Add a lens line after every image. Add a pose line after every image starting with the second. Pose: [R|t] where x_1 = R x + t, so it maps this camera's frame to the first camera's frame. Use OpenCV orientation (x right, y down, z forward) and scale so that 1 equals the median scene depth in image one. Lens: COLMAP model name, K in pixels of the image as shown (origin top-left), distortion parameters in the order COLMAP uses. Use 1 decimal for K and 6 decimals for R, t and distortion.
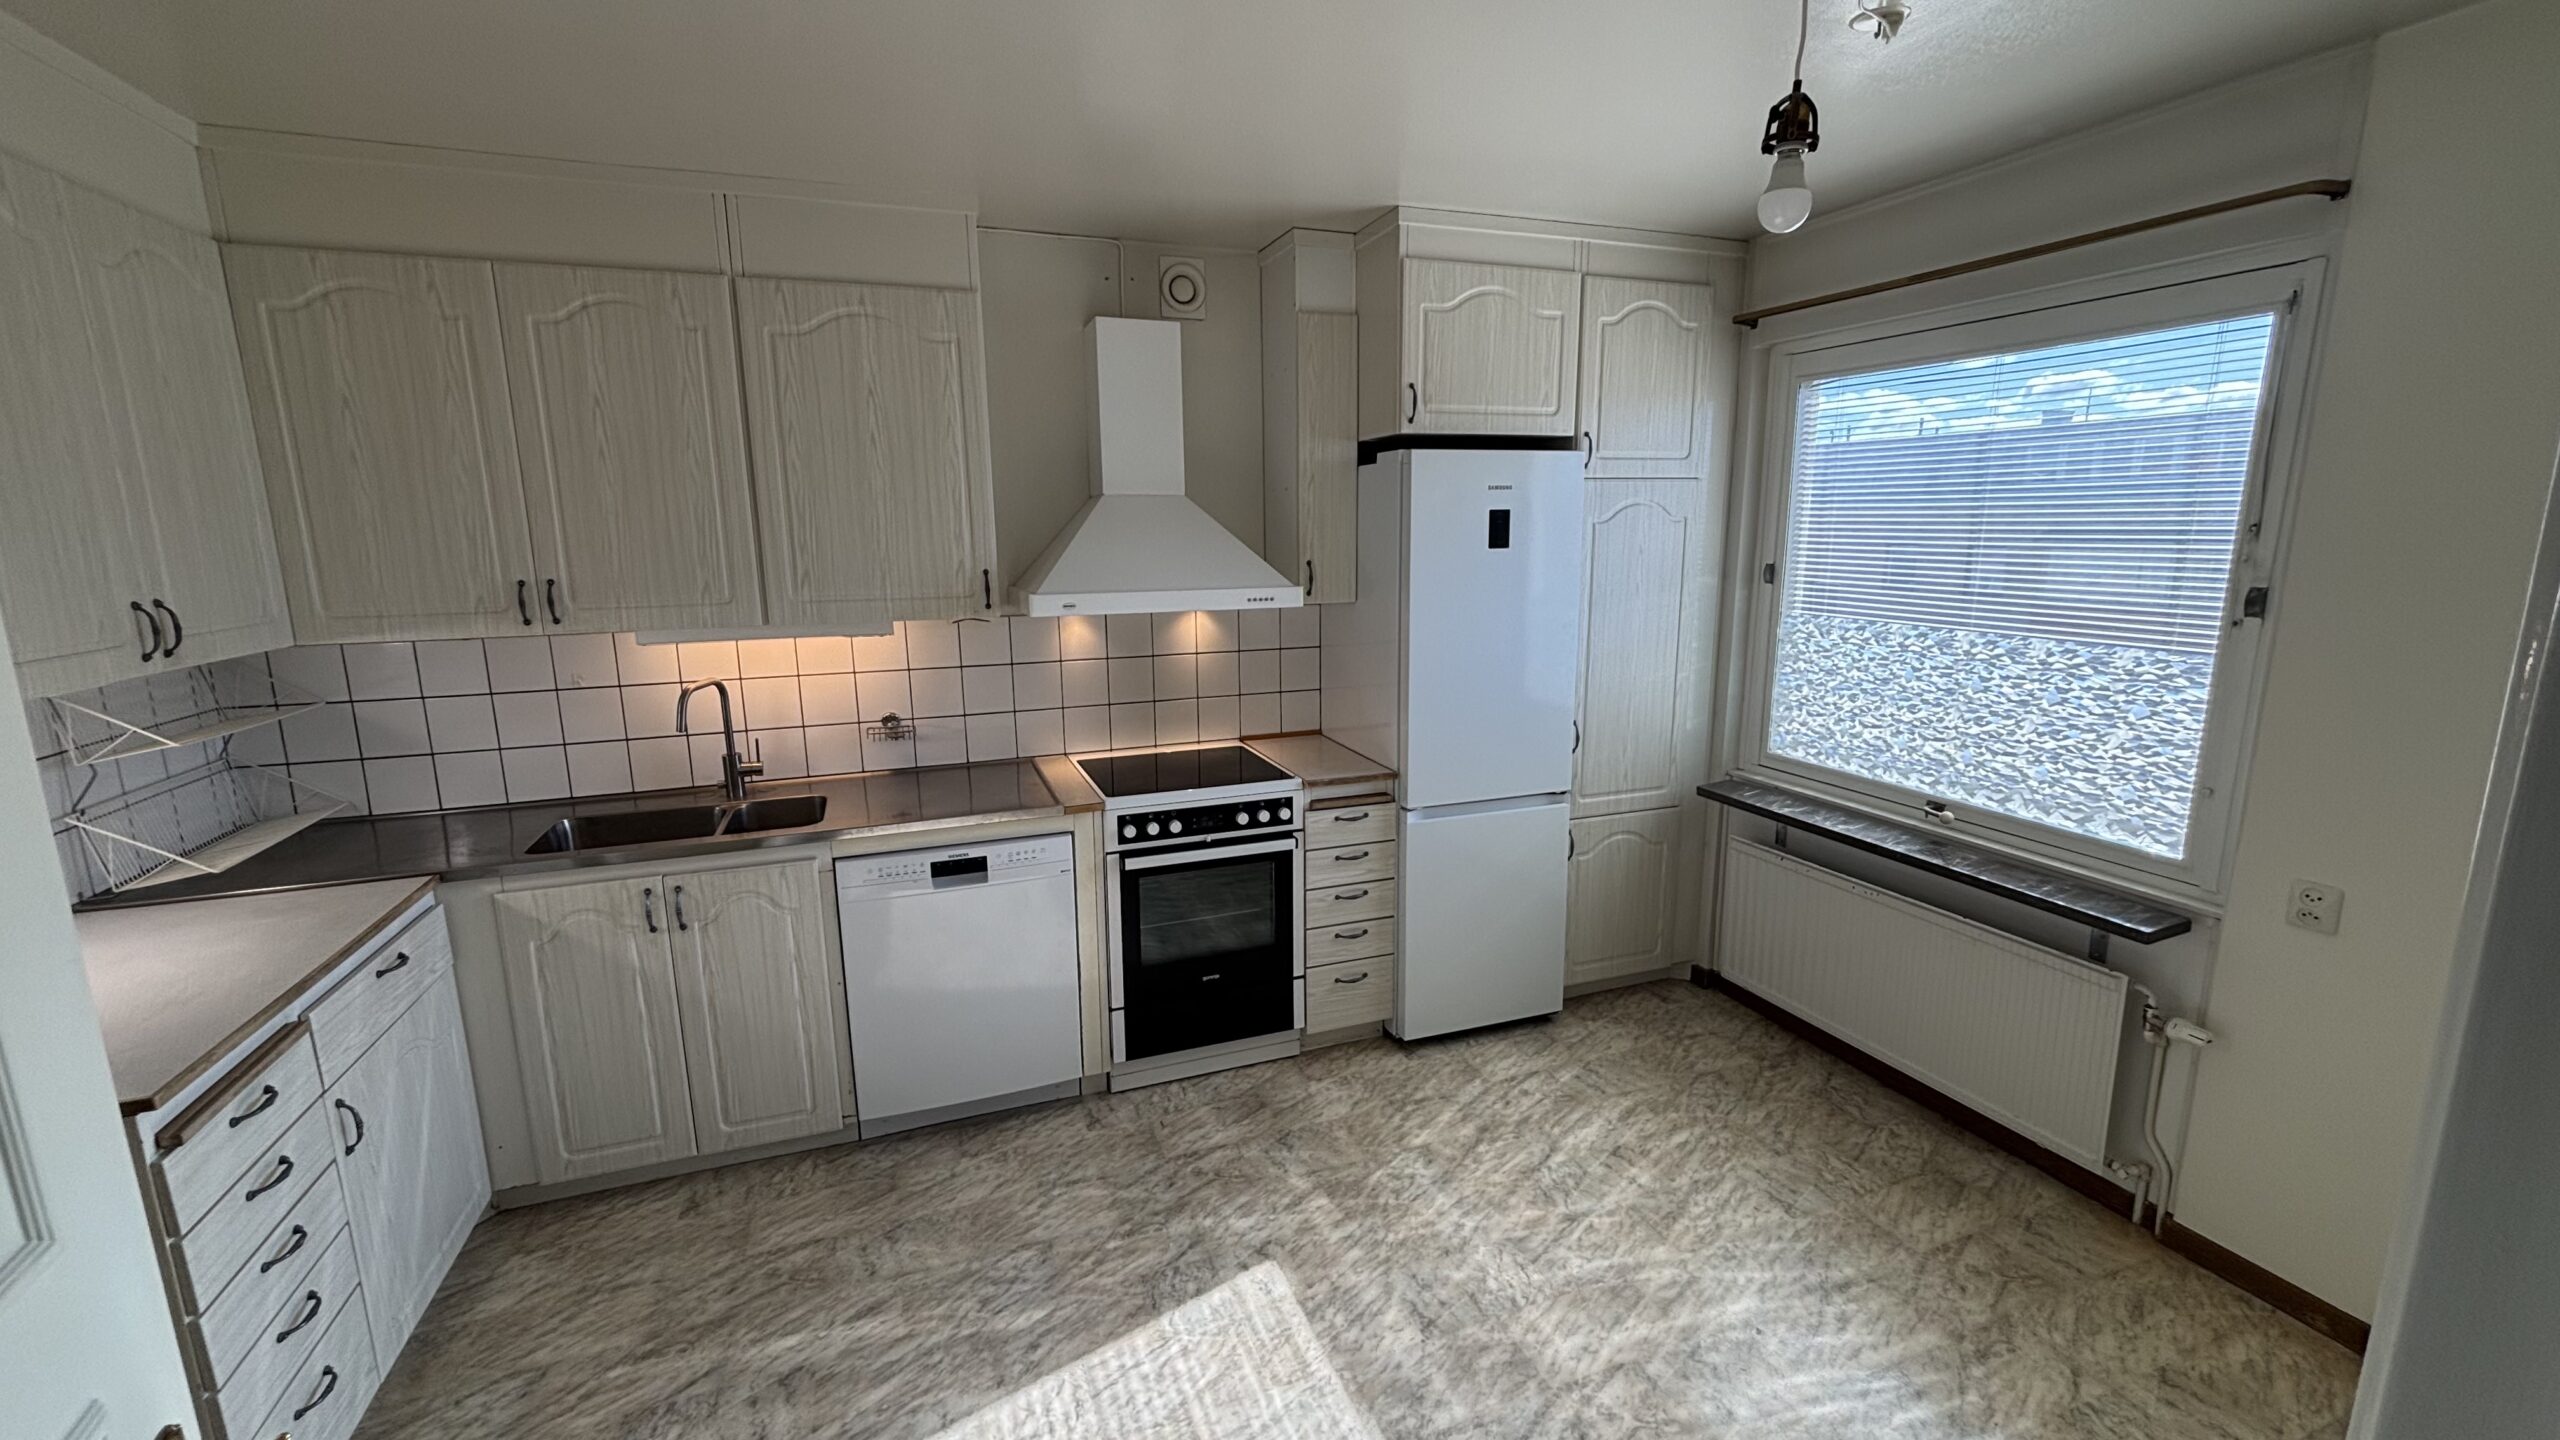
lens RADIAL K [[1052.2, 0, 1285.5], [0, 1052.2, 718.6], [0, 0, 1]] dist [0.008458, -0.000791]
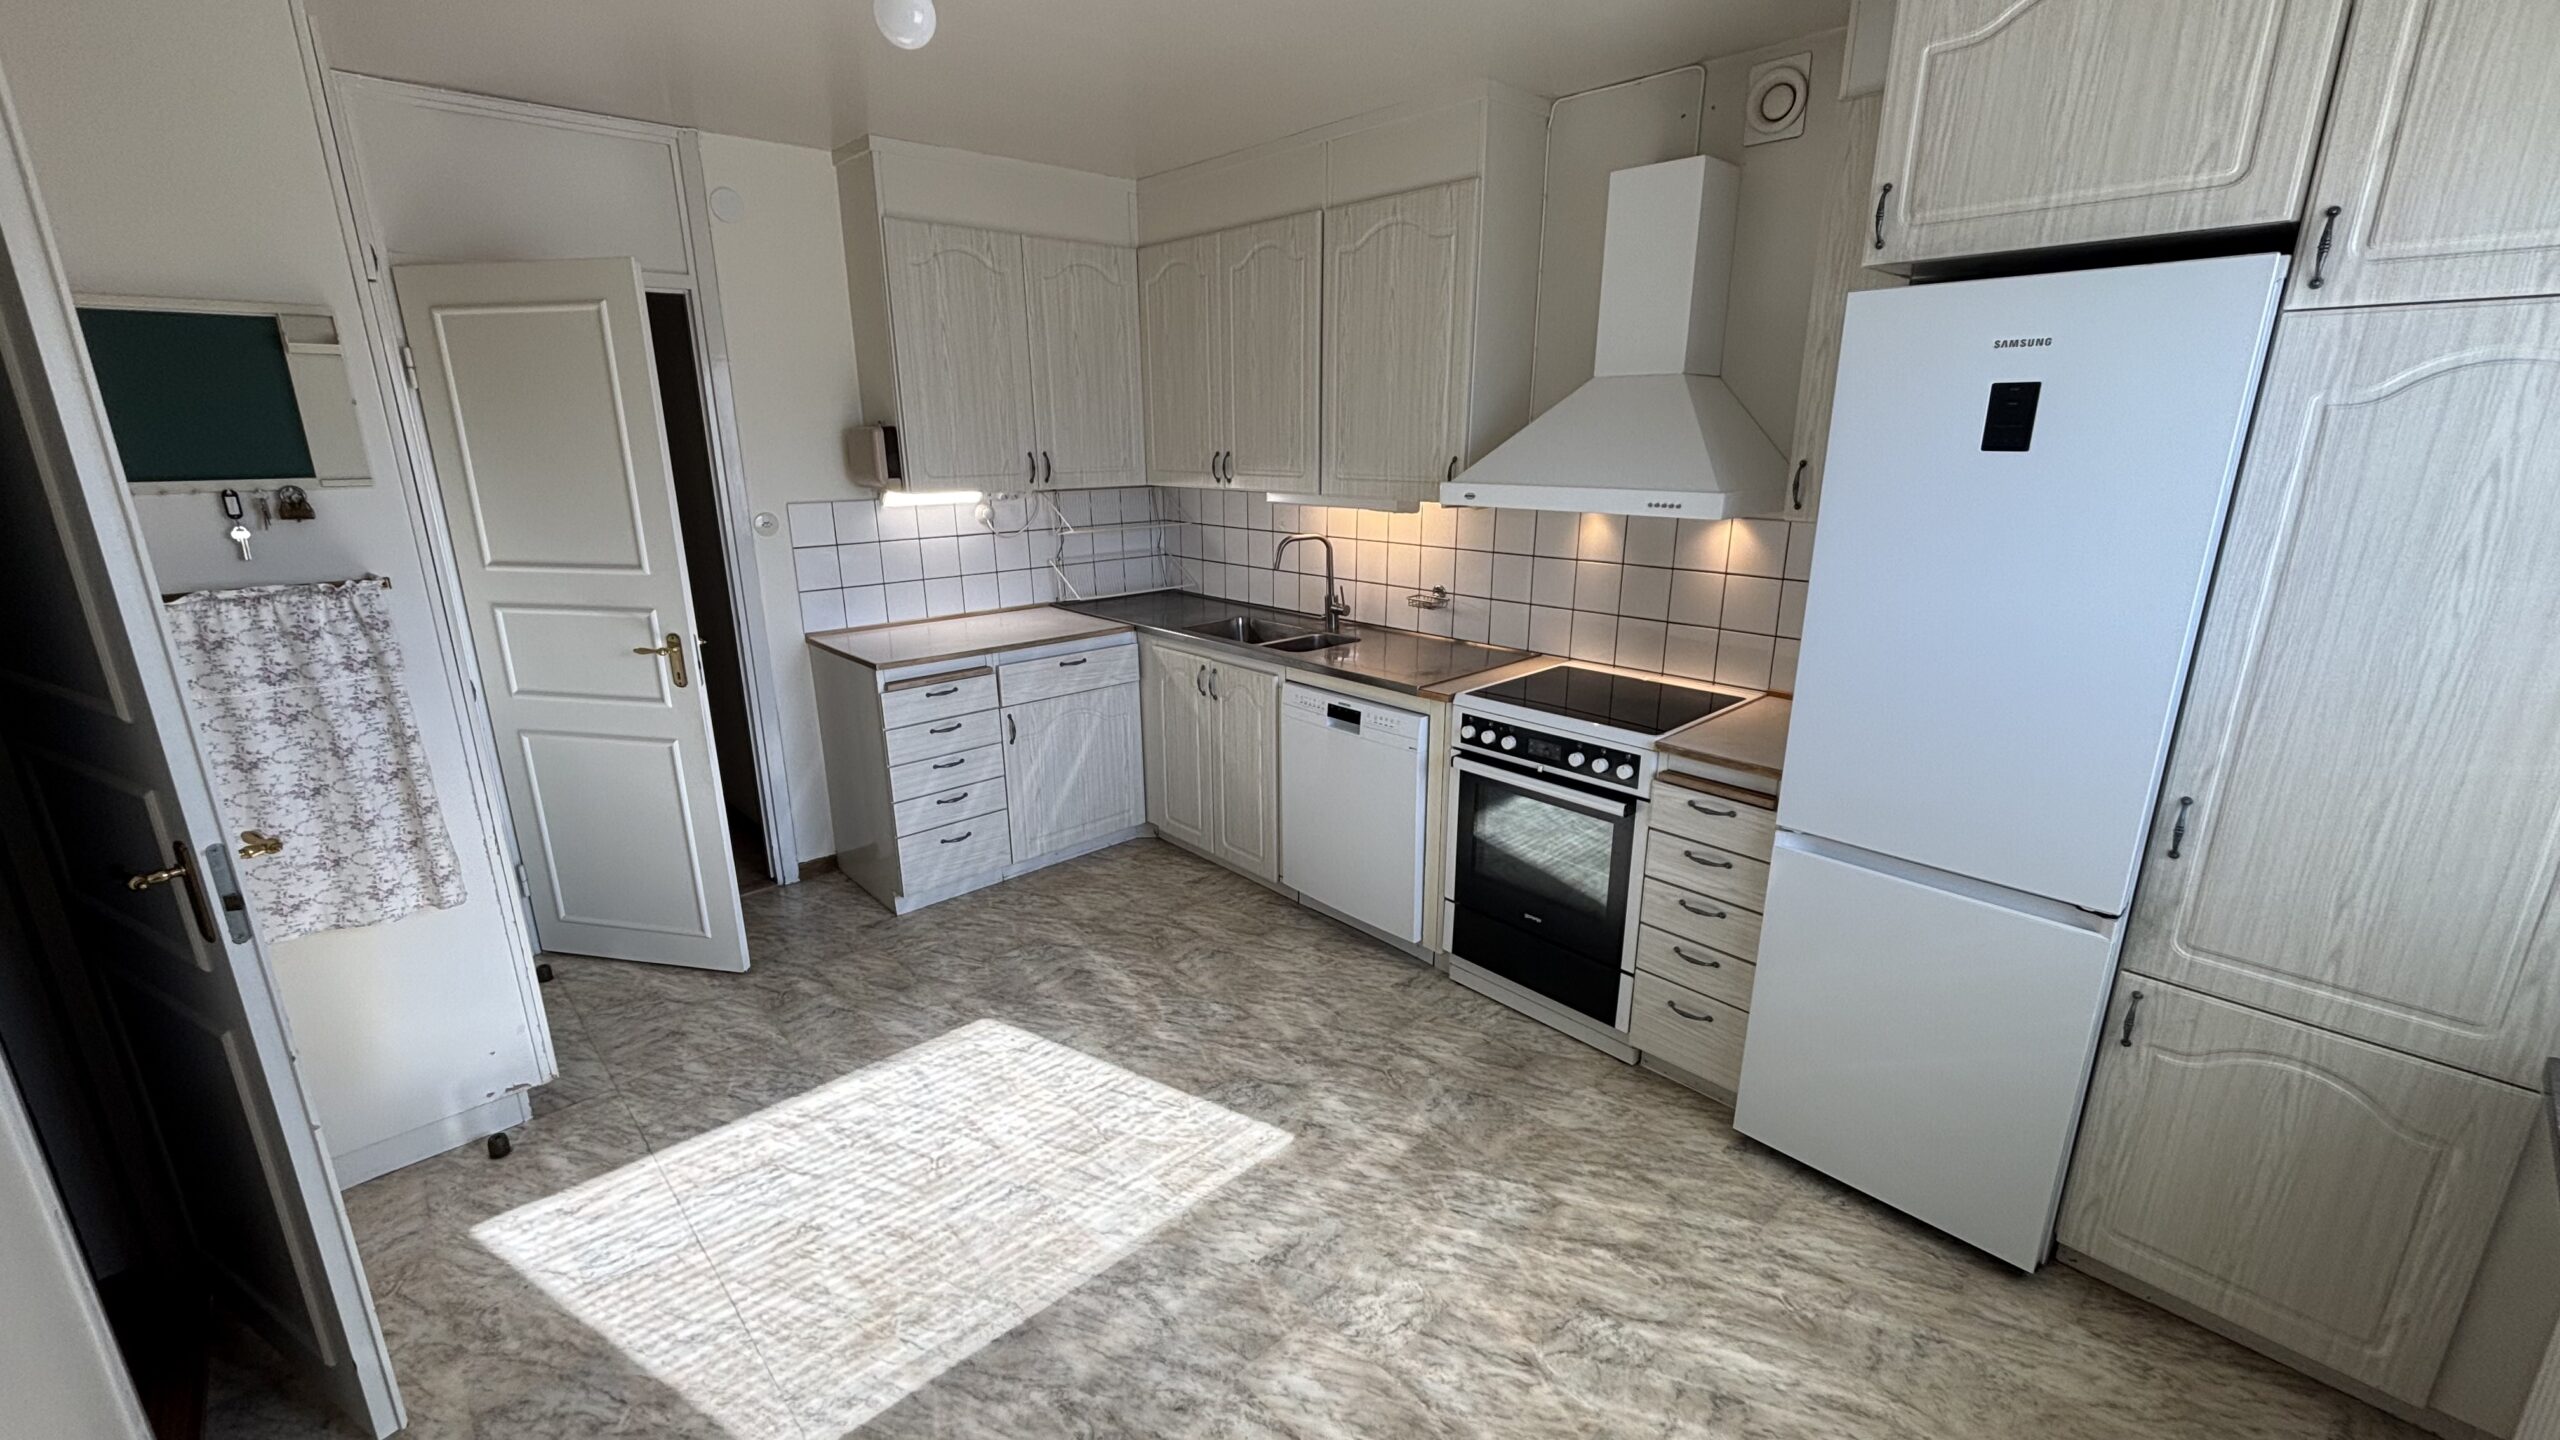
lens RADIAL K [[1052.2, 0, 1286.6], [0, 1052.2, 728.8], [0, 0, 1]] dist [0.008458, -0.000791]
pose [[0.367967, 0.264861, -0.891319, 0.665465], [-0.175612, 0.961118, 0.213103, -0.075245], [0.913105, 0.078112, 0.400172, 0.450393]]
